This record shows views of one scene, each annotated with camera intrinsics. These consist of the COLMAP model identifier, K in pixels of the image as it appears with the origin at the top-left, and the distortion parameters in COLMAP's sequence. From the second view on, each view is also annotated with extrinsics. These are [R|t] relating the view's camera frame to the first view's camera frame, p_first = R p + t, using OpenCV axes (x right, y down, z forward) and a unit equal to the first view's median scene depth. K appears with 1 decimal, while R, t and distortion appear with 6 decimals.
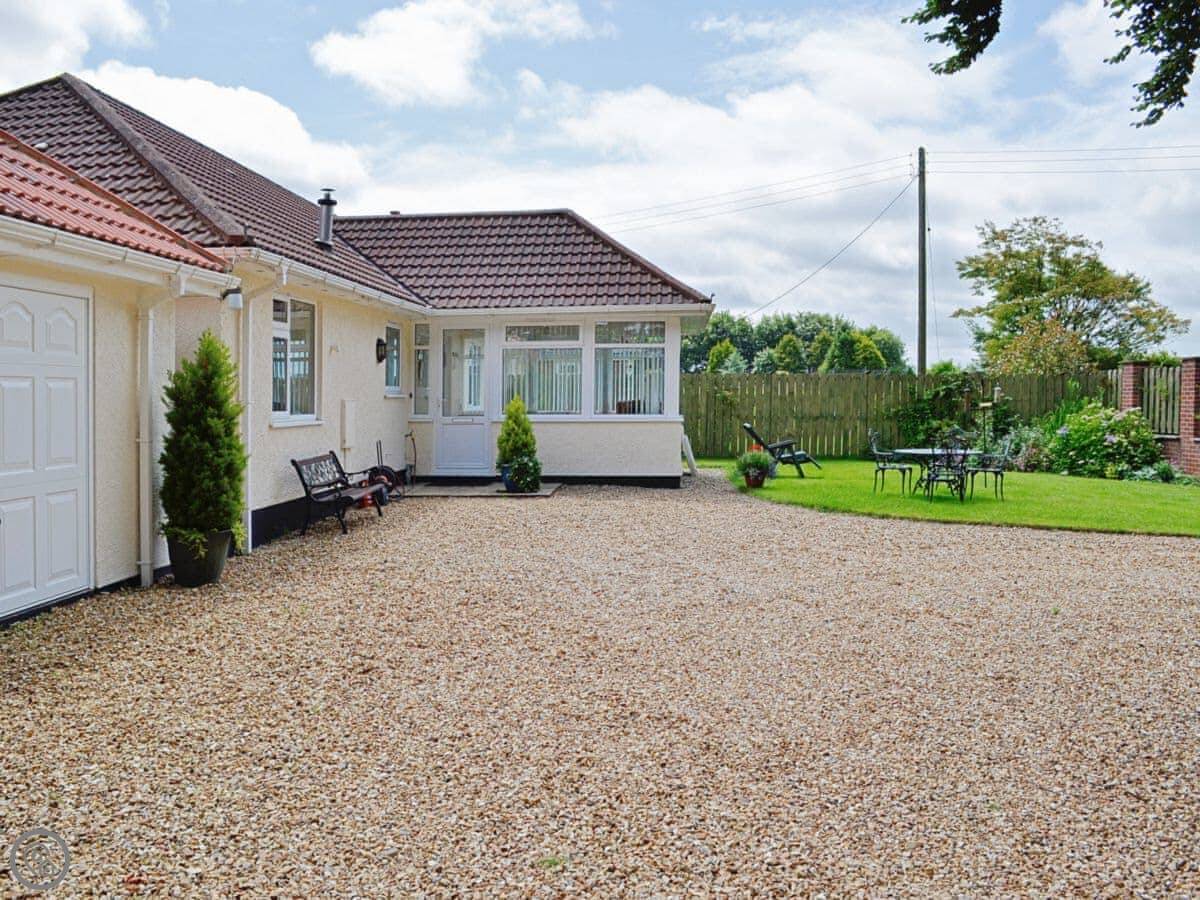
lens RADIAL K [[1118.7, 0, 600.0], [0, 1118.7, 450.0], [0, 0, 1]] dist [-0.005924, 0.000797]
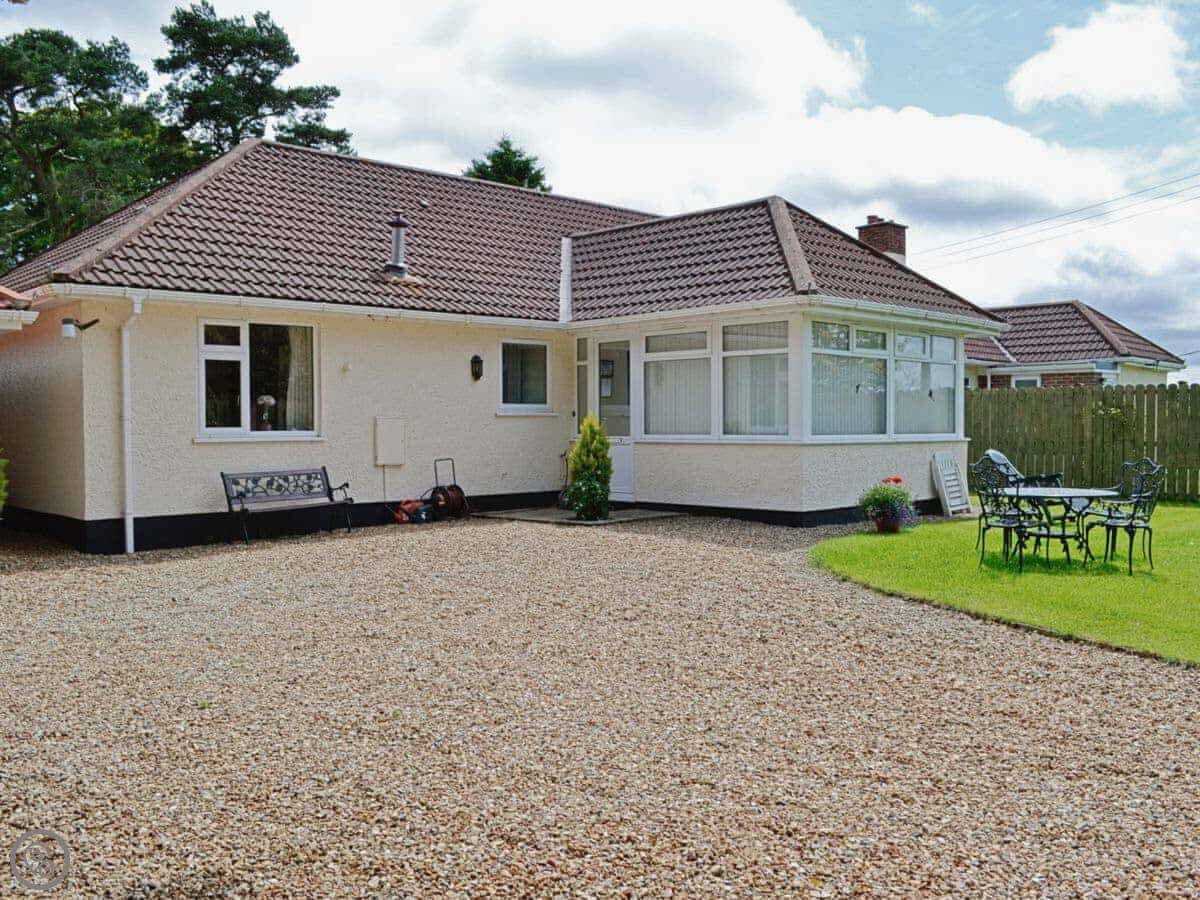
lens RADIAL K [[1118.7, 0, 600.0], [0, 1118.7, 450.0], [0, 0, 1]] dist [-0.005924, 0.000797]
pose [[0.789595, 0.012275, -0.613506, 0.485029], [-0.026768, 0.999537, -0.014453, -0.005442], [0.613045, 0.027835, 0.789558, 0.289660]]
